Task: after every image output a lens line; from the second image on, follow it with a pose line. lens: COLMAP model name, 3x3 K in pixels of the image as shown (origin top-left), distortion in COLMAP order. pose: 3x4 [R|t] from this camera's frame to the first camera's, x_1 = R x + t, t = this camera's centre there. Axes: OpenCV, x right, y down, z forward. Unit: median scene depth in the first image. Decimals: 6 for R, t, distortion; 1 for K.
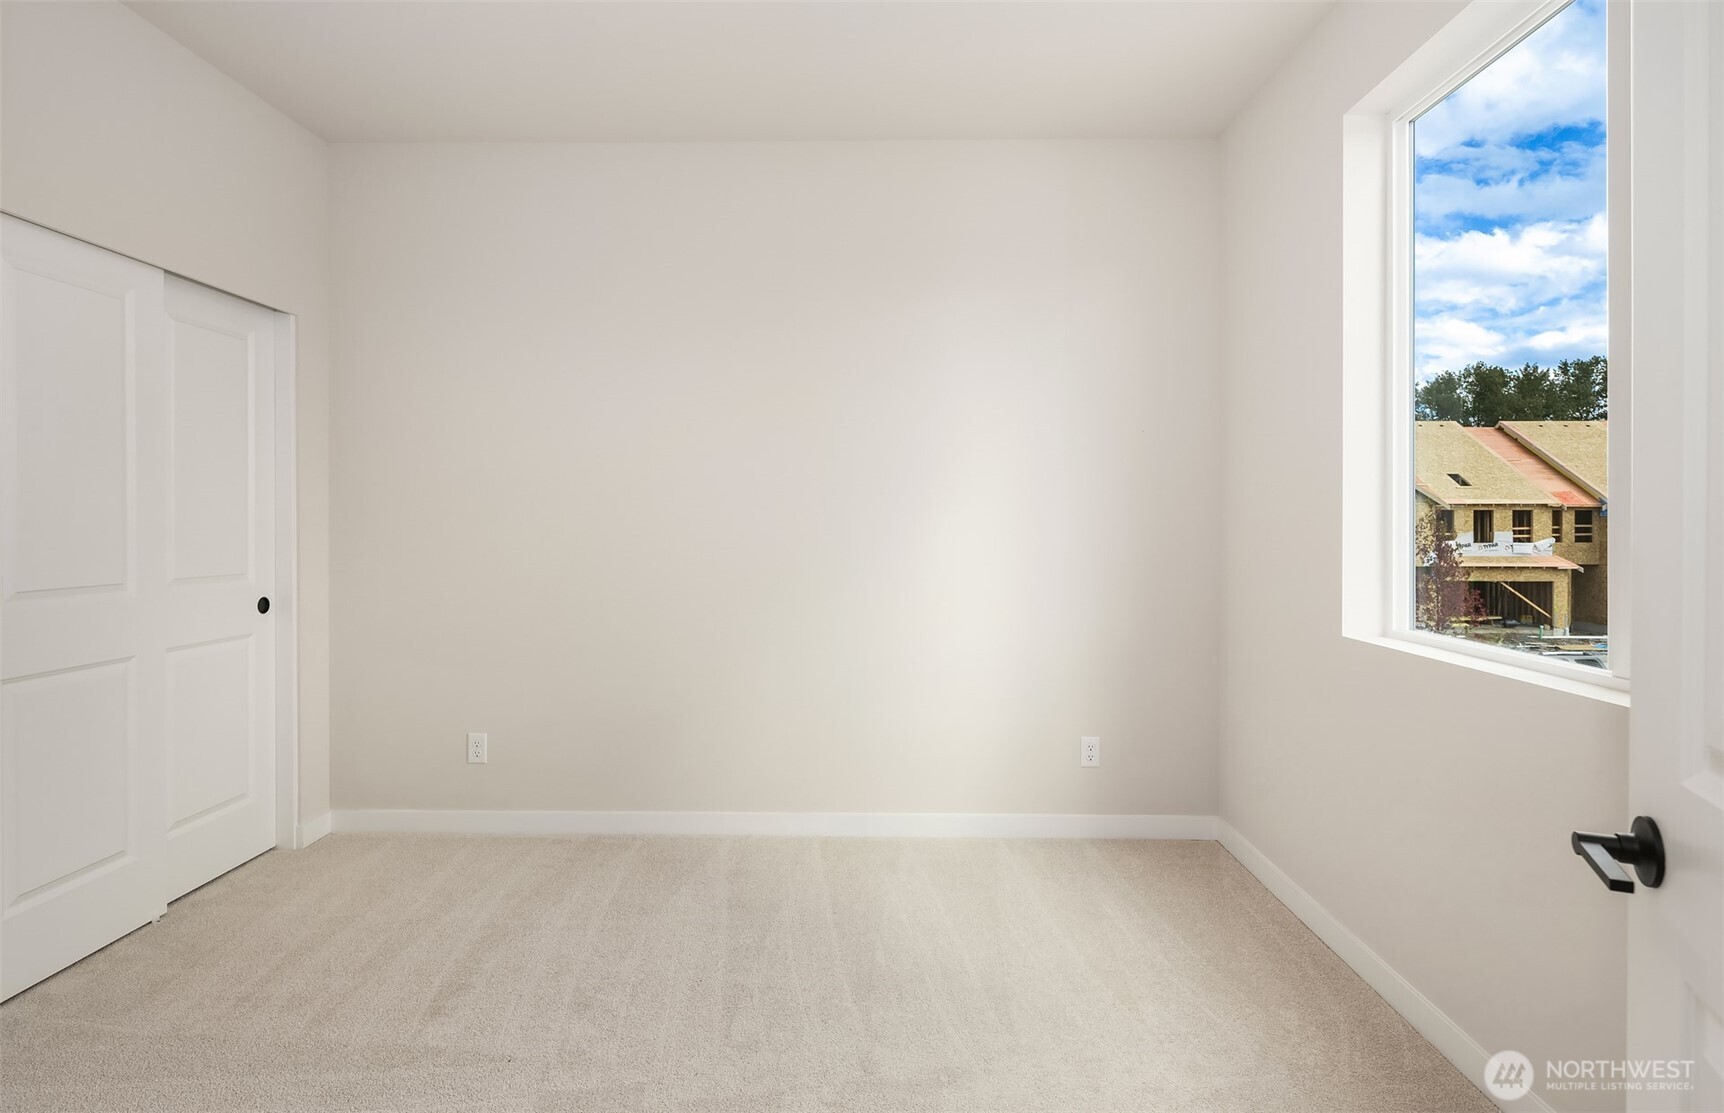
lens RADIAL K [[839.3, 0, 857.7], [0, 839.3, 534.9], [0, 0, 1]] dist [0.001450, -0.000382]
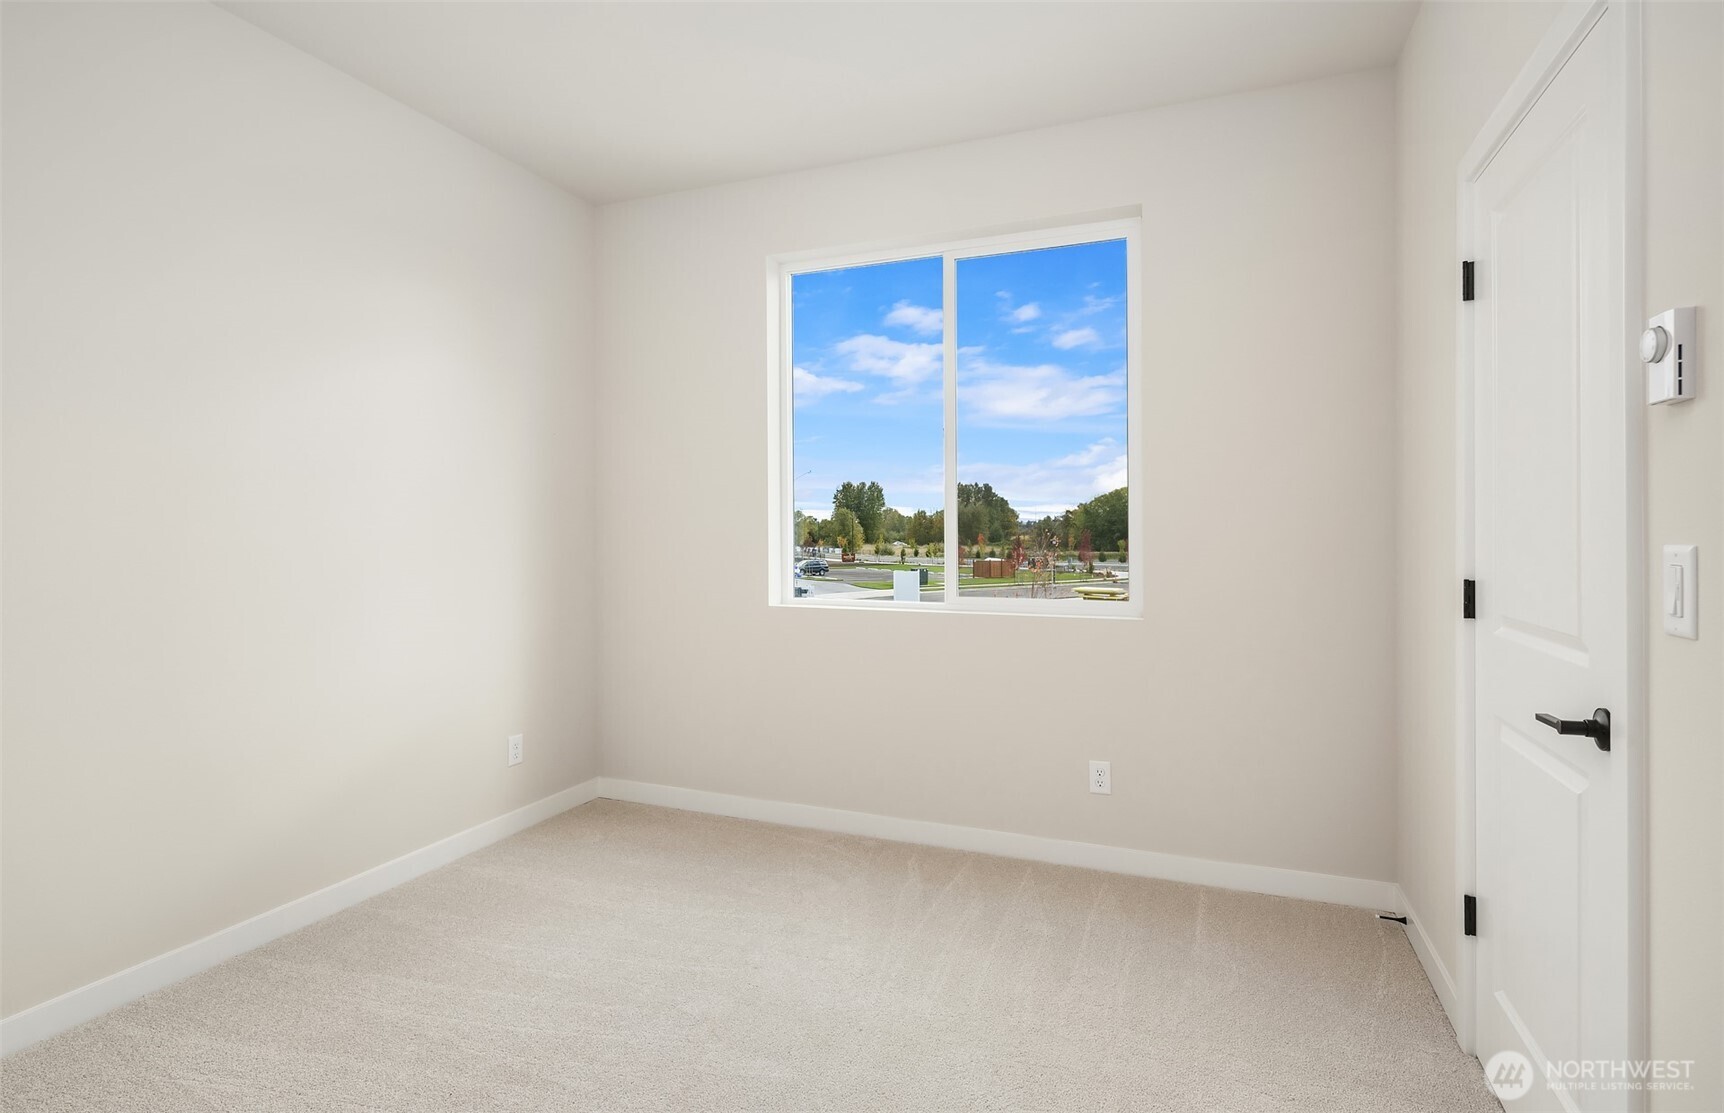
lens RADIAL K [[839.3, 0, 857.7], [0, 839.3, 534.9], [0, 0, 1]] dist [0.001450, -0.000382]
pose [[0.361834, -0.008888, 0.932200, -0.544221], [0.013784, 0.999896, 0.004183, -0.006371], [-0.932140, 0.011336, 0.361919, 0.228410]]
